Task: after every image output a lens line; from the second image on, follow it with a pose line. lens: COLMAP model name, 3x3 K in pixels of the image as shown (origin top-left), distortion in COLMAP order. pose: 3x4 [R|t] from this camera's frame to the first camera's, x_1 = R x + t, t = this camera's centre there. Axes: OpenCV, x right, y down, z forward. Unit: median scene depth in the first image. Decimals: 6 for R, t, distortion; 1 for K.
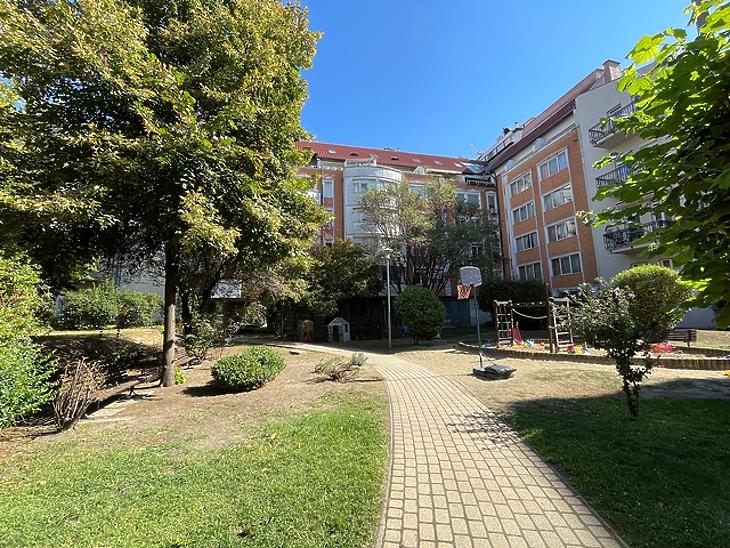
lens RADIAL K [[297.0, 0, 364.6], [0, 297.0, 274.8], [0, 0, 1]] dist [0.001209, -0.000454]
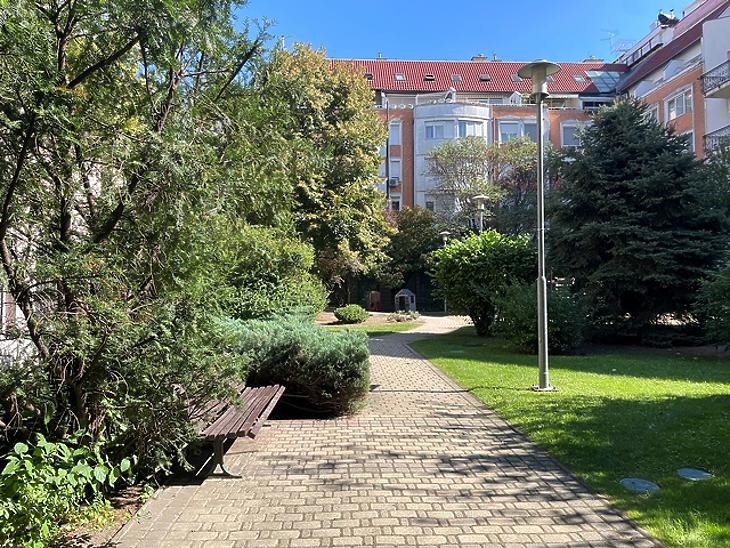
lens RADIAL K [[556.0, 0, 365.1], [0, 556.0, 274.6], [0, 0, 1]] dist [0.074496, -0.095505]
pose [[0.984973, 0.016290, -0.171941, 0.067686], [0.003257, 0.993613, 0.112793, -0.077951], [0.172680, -0.111658, 0.978629, -0.567365]]
